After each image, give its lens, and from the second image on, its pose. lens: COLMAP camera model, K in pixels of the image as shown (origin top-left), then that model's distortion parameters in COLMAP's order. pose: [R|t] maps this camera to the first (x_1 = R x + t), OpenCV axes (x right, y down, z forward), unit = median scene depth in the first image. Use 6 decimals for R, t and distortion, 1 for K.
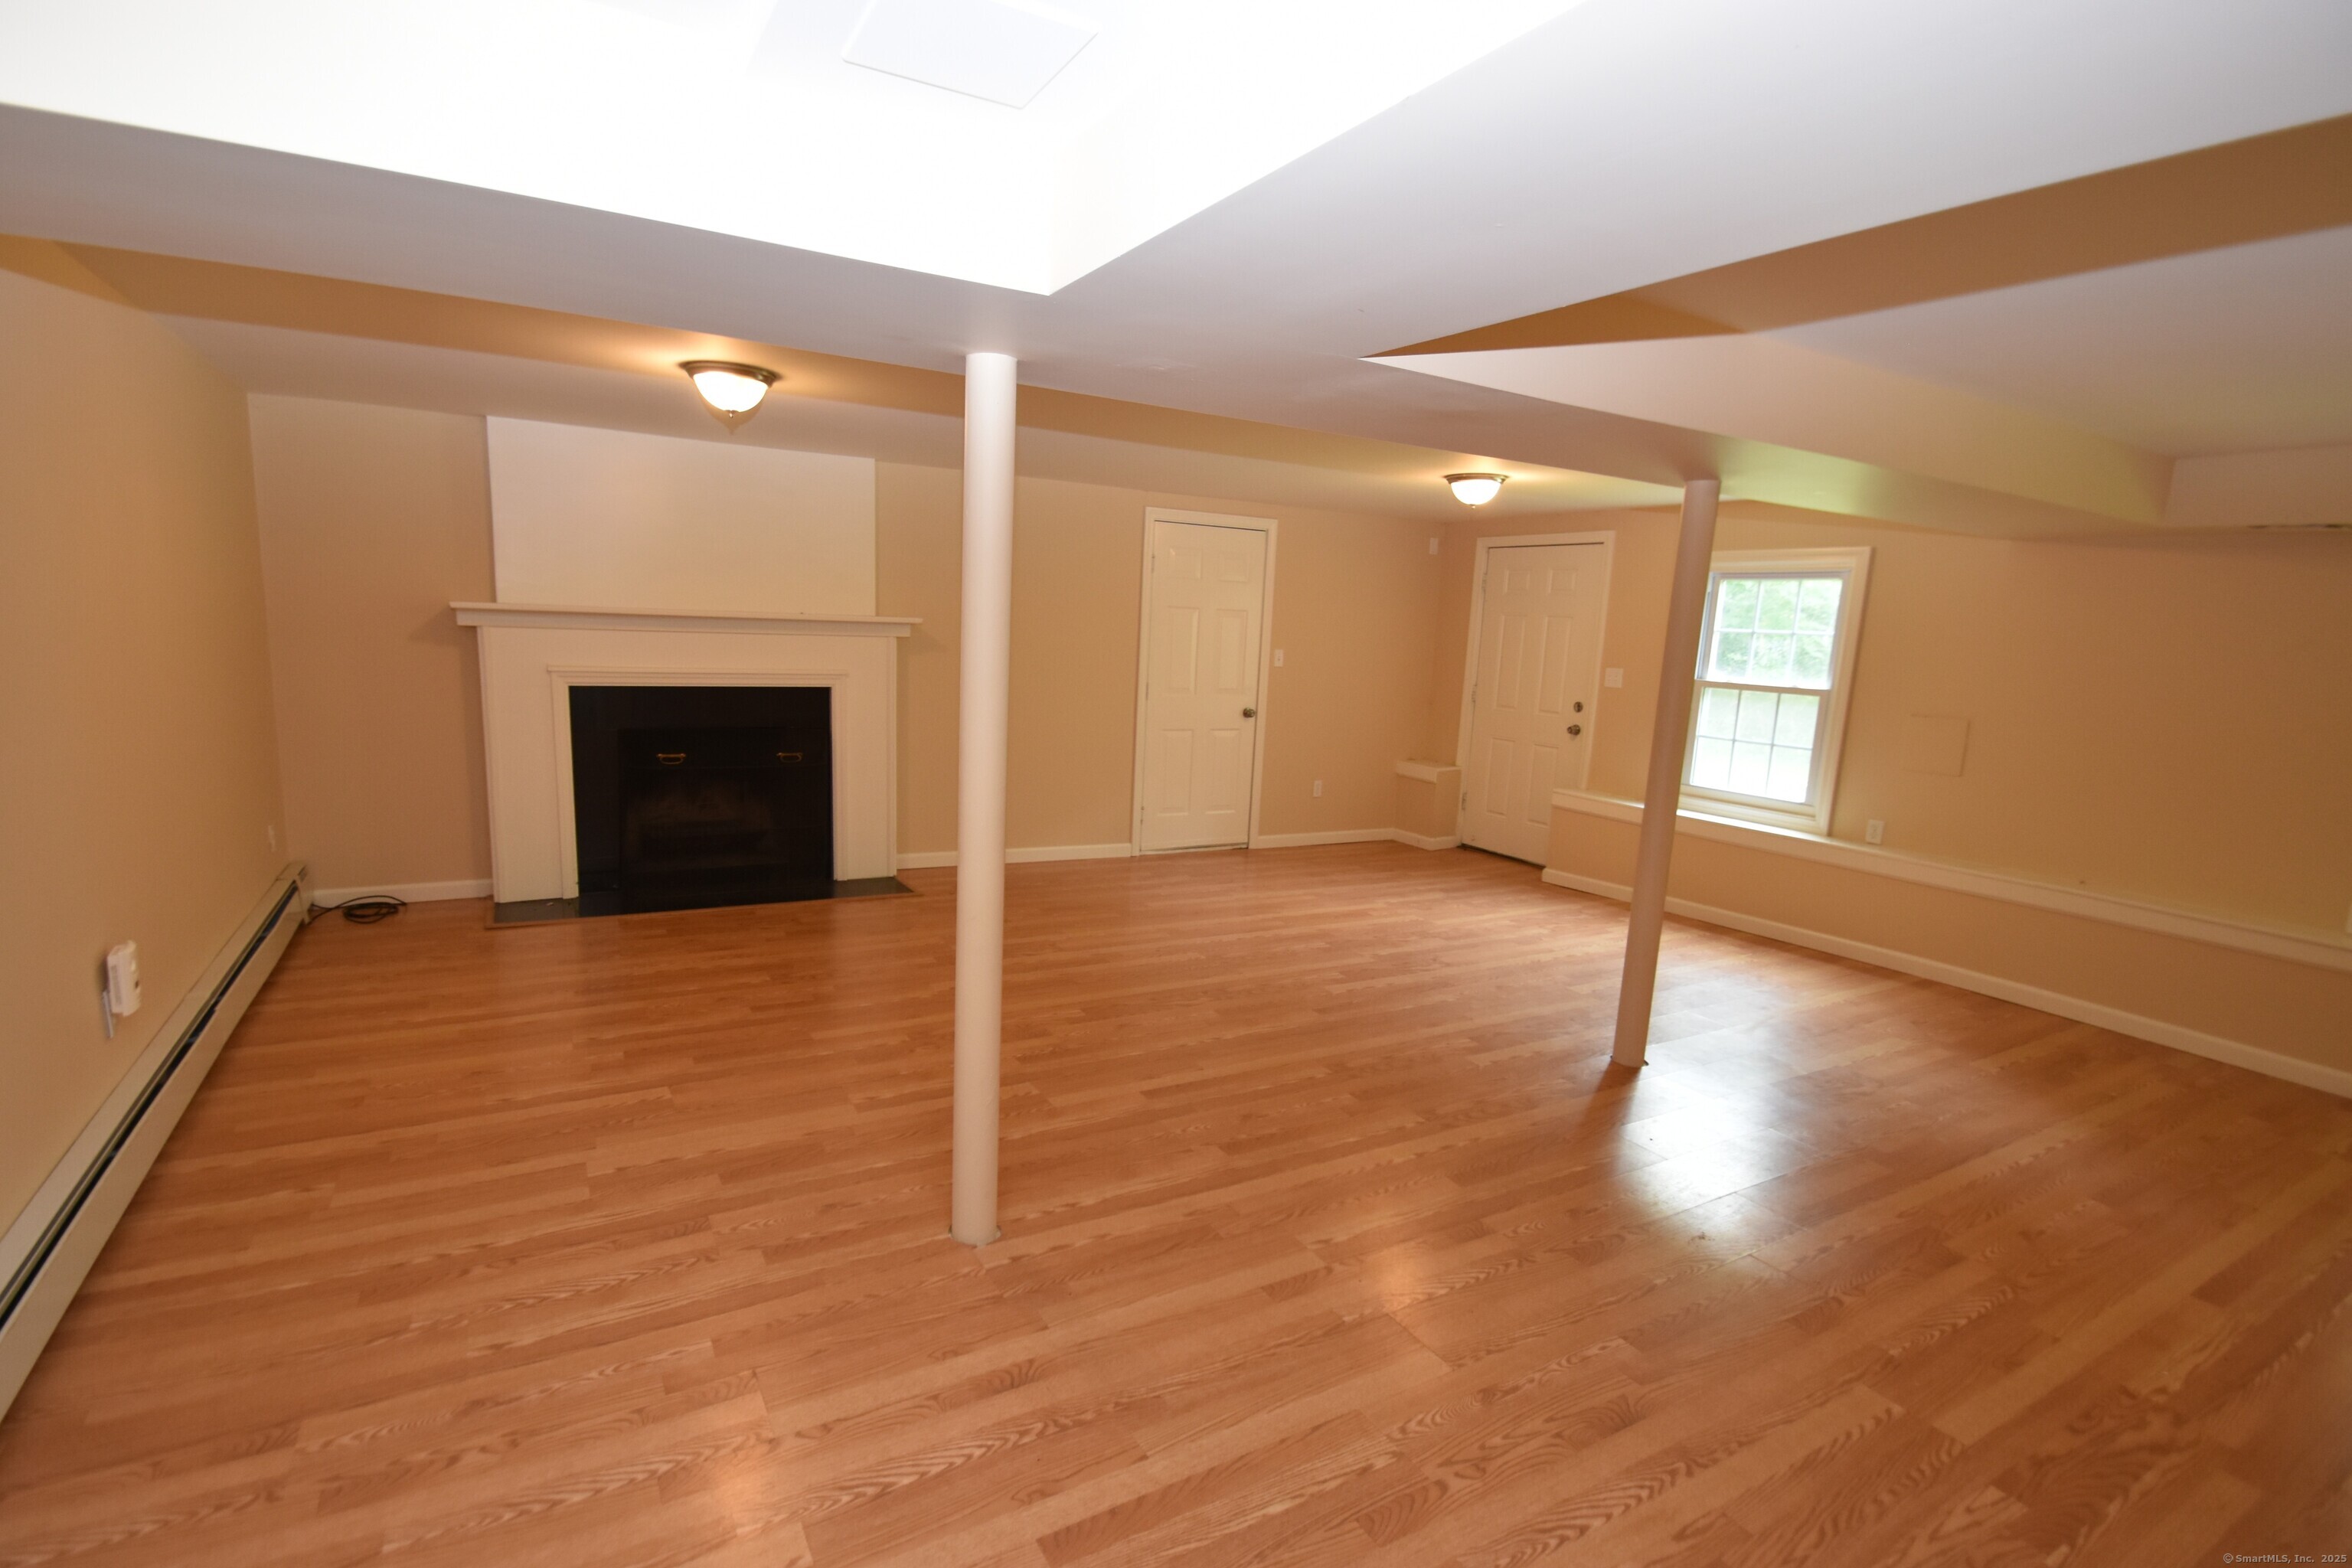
lens RADIAL K [[1066.6, 0, 1149.7], [0, 1066.6, 815.5], [0, 0, 1]] dist [0.018480, -0.016626]
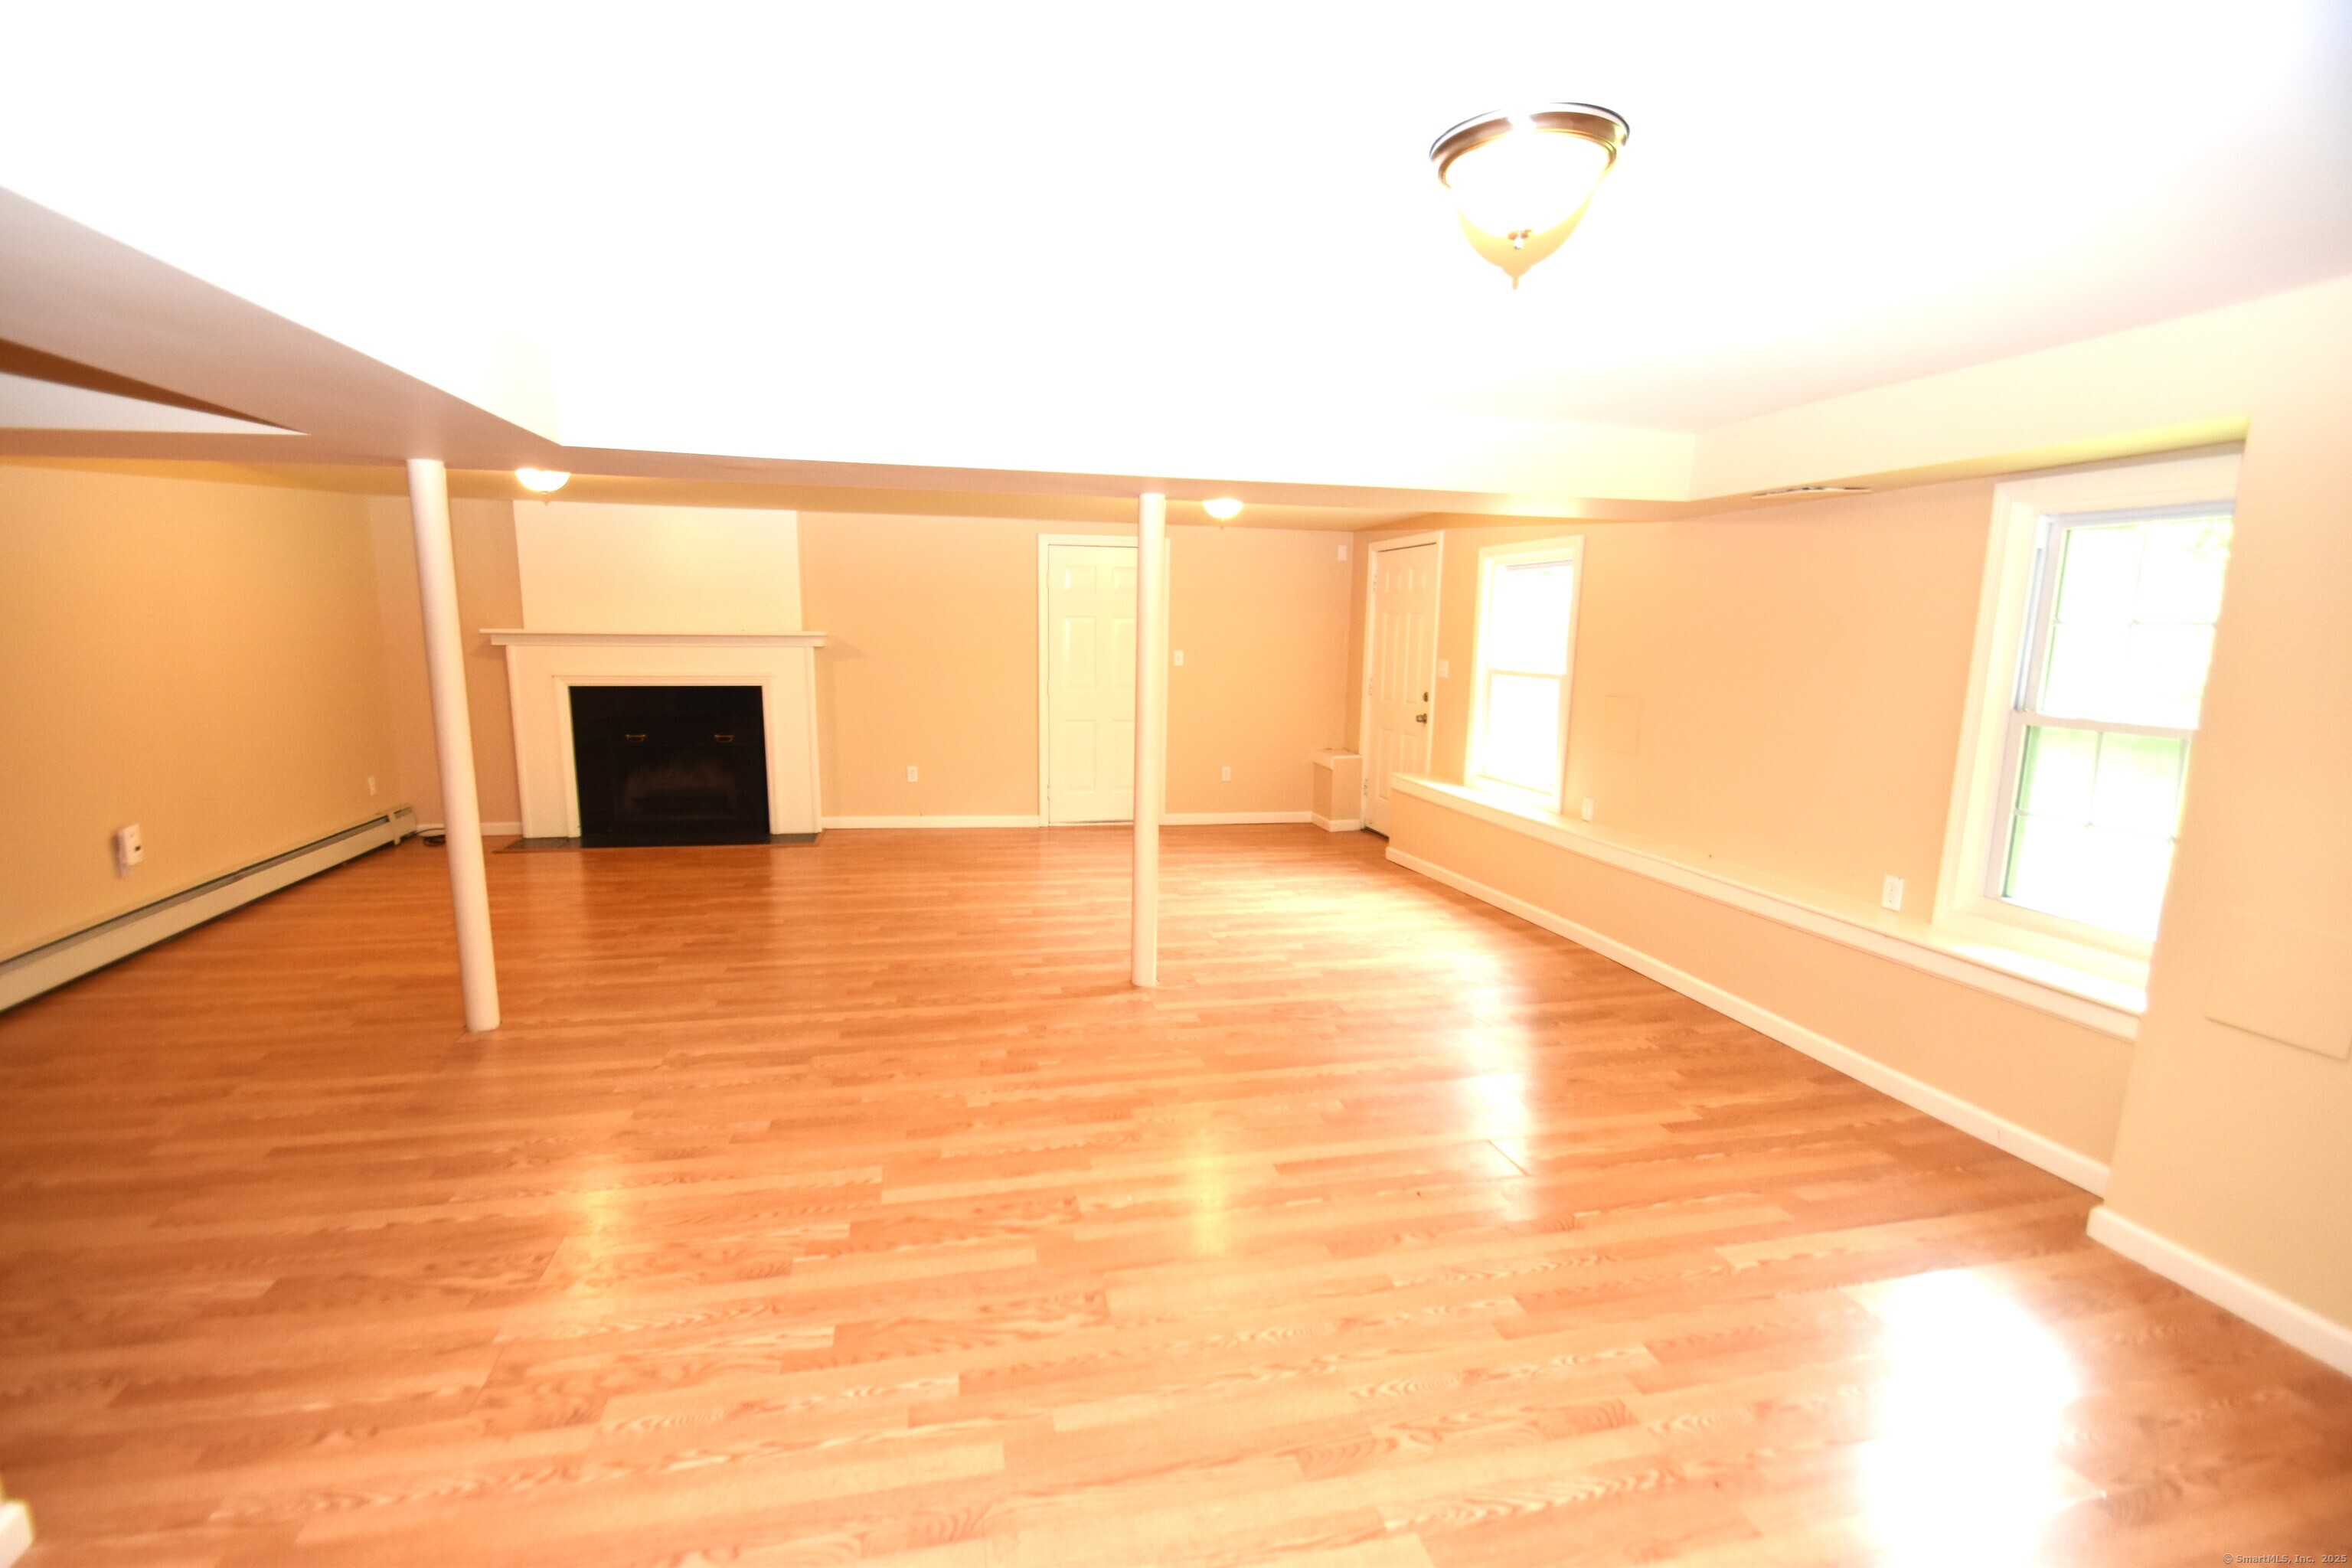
lens RADIAL K [[1019.8, 0, 1169.7], [0, 1019.8, 803.8], [0, 0, 1]] dist [0.022612, -0.015788]
pose [[0.956934, 0.017759, -0.289763, 0.557853], [-0.023875, 0.999560, -0.017585, 0.036008], [0.289323, 0.023746, 0.956937, -0.057042]]
